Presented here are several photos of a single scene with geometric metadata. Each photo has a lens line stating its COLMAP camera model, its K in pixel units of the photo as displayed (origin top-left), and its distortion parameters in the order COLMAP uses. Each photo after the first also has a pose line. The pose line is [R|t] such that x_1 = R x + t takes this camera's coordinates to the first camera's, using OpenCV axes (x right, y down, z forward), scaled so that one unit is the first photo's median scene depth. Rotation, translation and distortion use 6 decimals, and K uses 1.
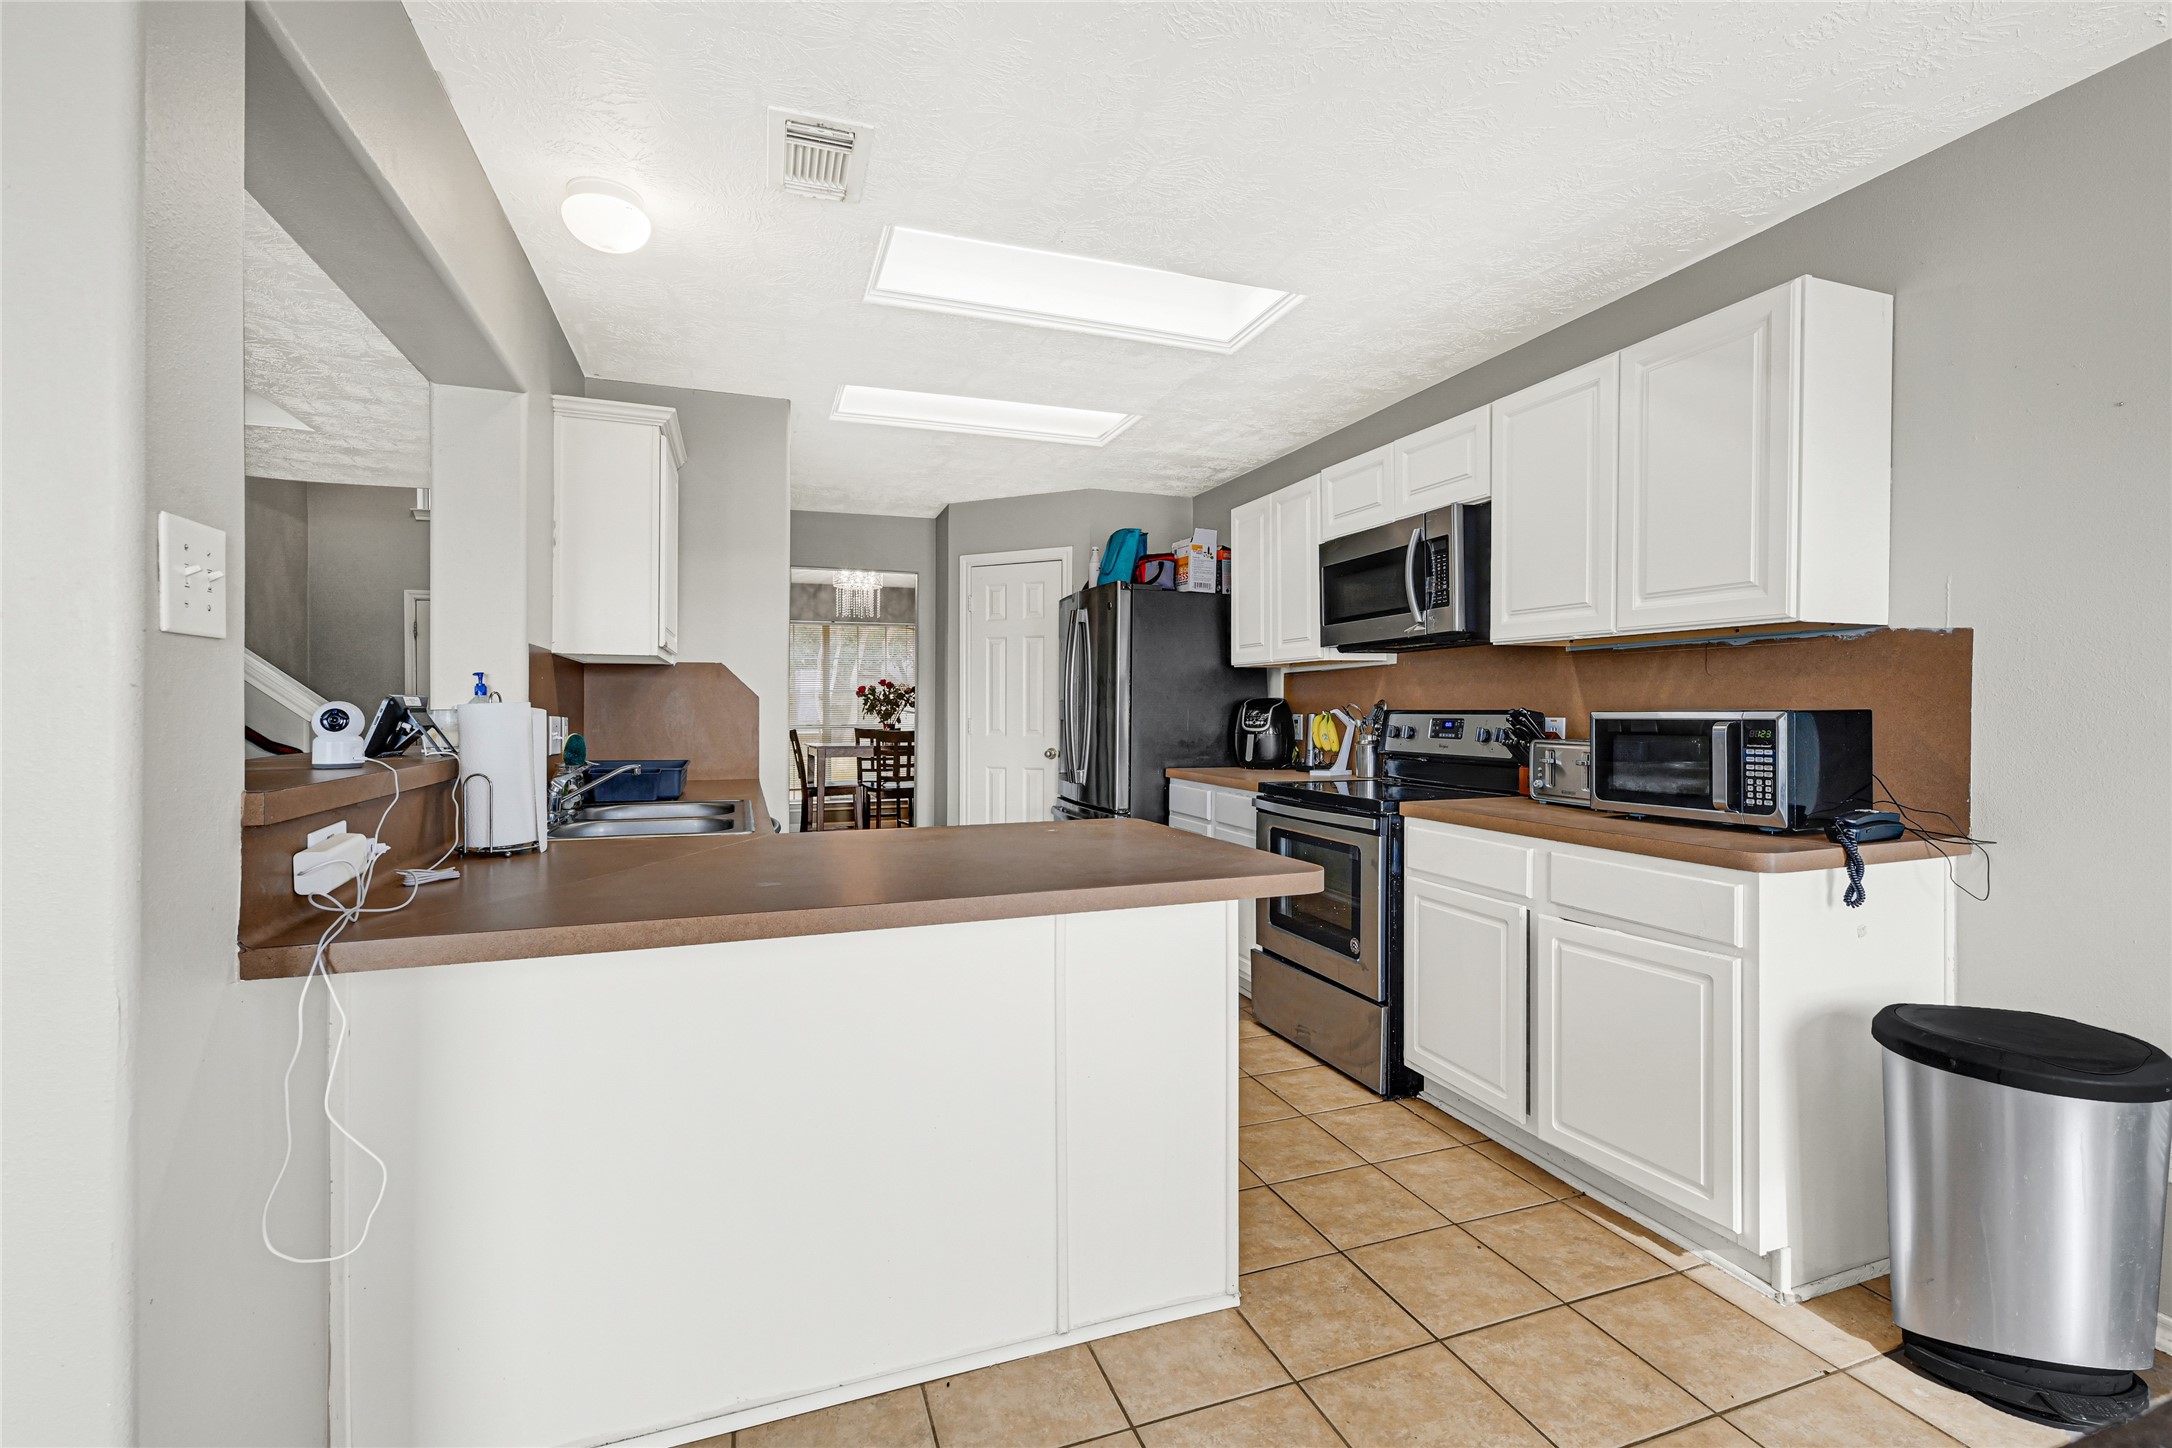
lens RADIAL K [[896.9, 0, 1071.1], [0, 896.9, 716.7], [0, 0, 1]] dist [-0.000288, -0.000164]
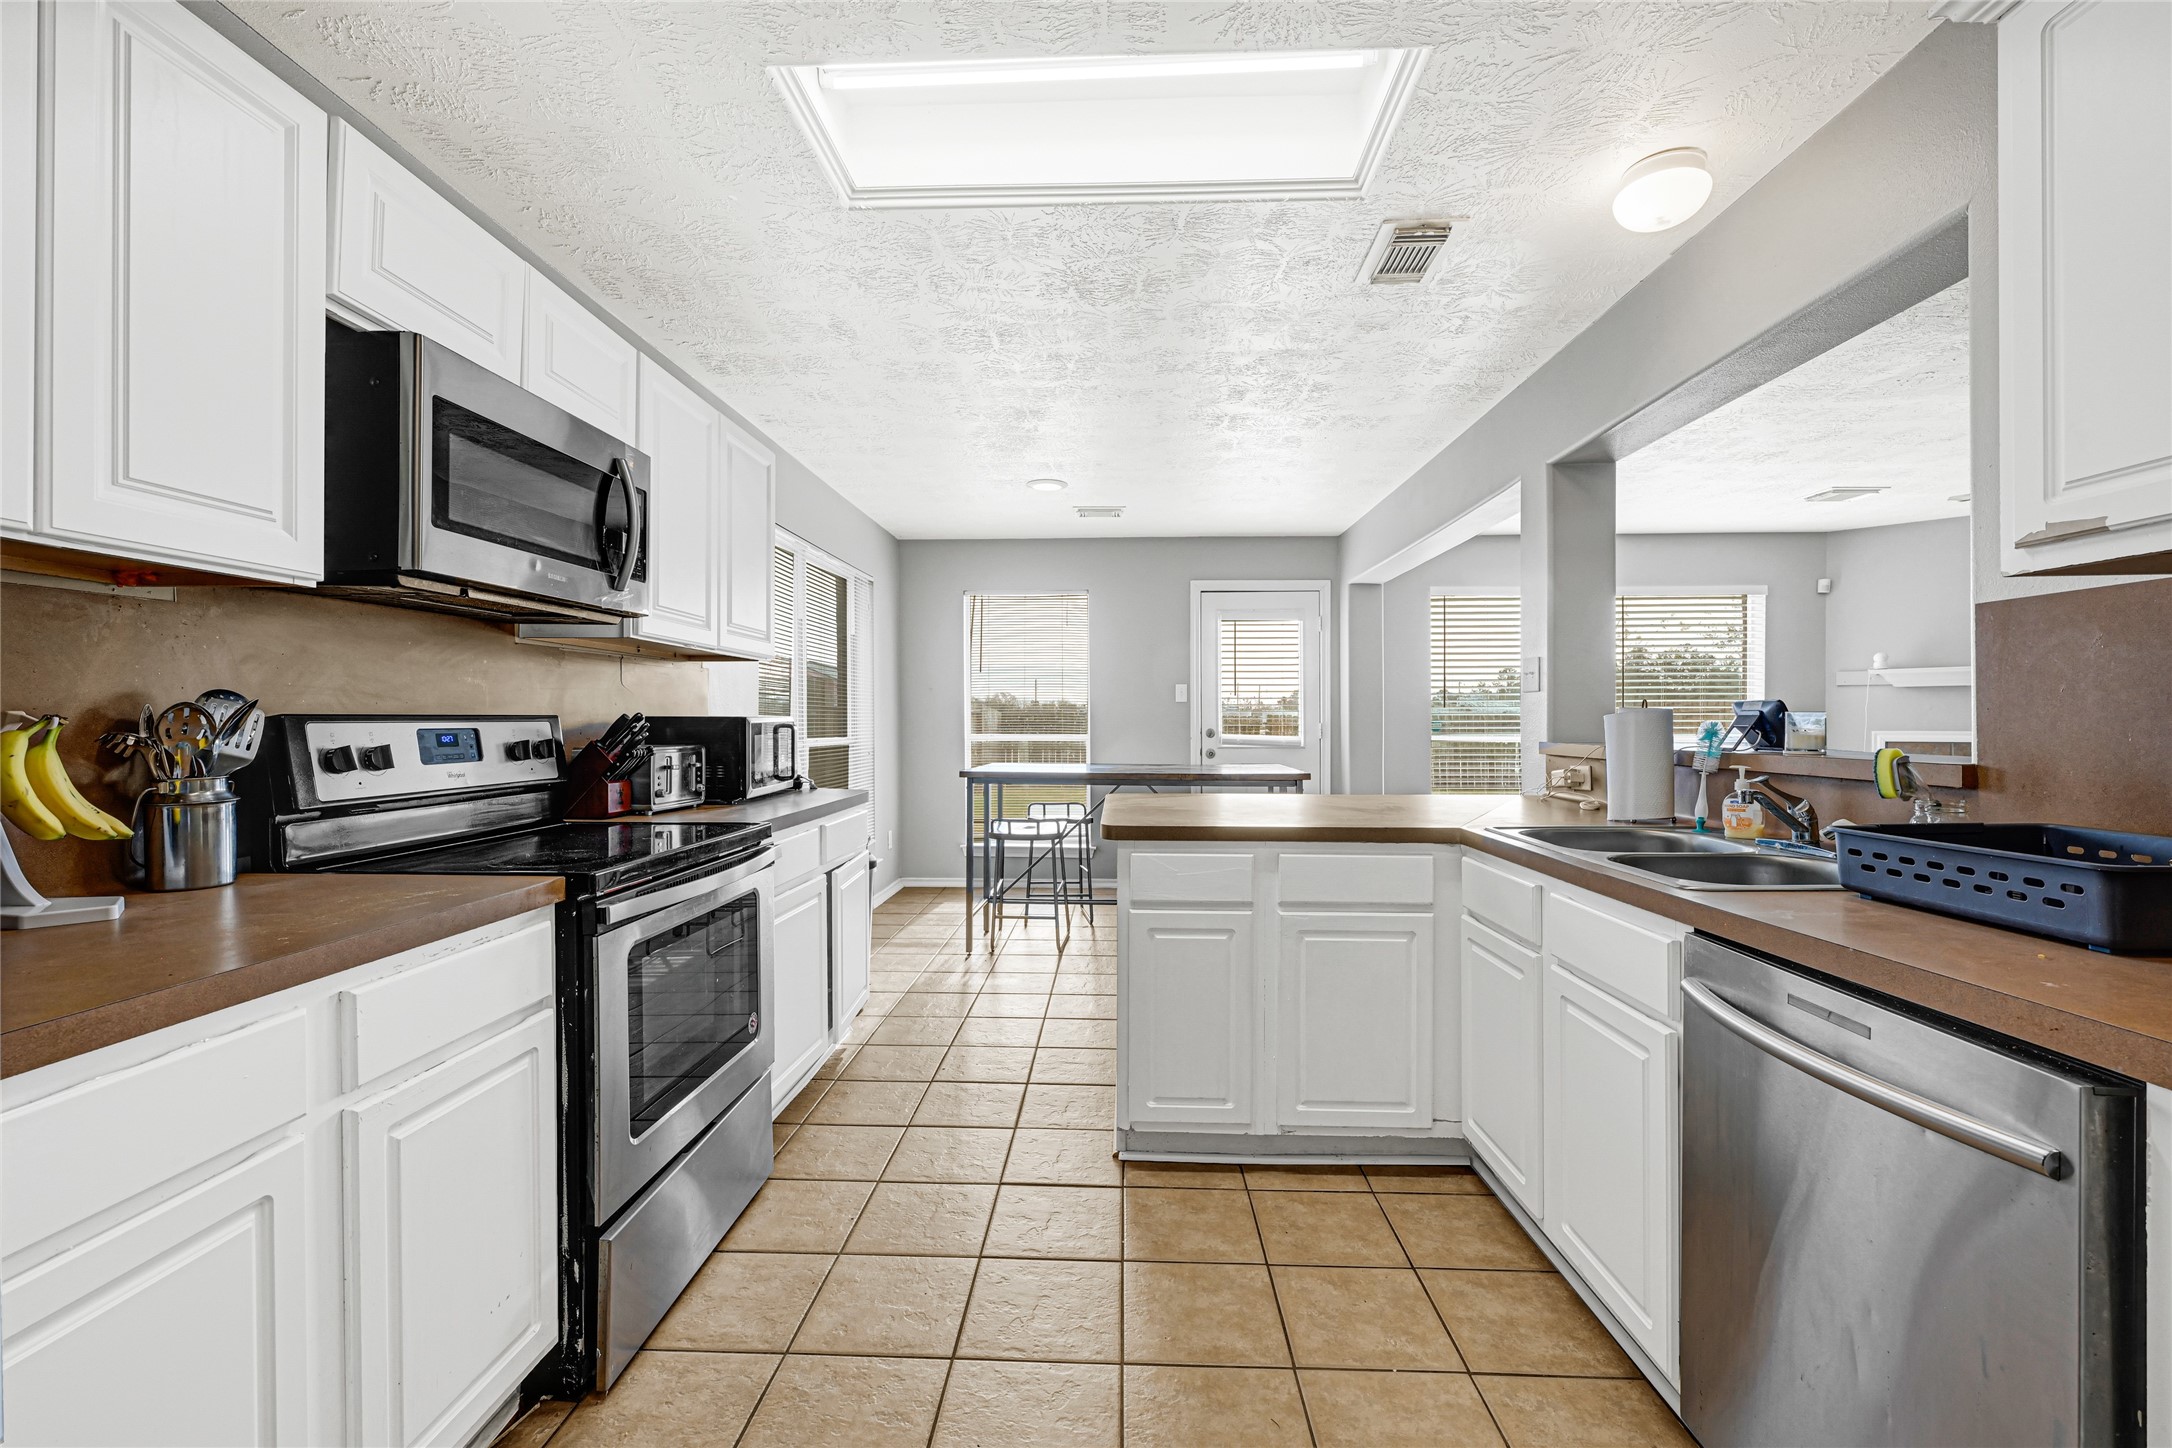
lens RADIAL K [[896.9, 0, 1086.0], [0, 896.9, 719.7], [0, 0, 1]] dist [-0.000288, -0.000164]
pose [[-0.928898, 0.000245, 0.370337, -0.195437], [0.002729, 0.999977, 0.006185, -0.006088], [-0.370327, 0.006756, -0.928877, 1.362343]]
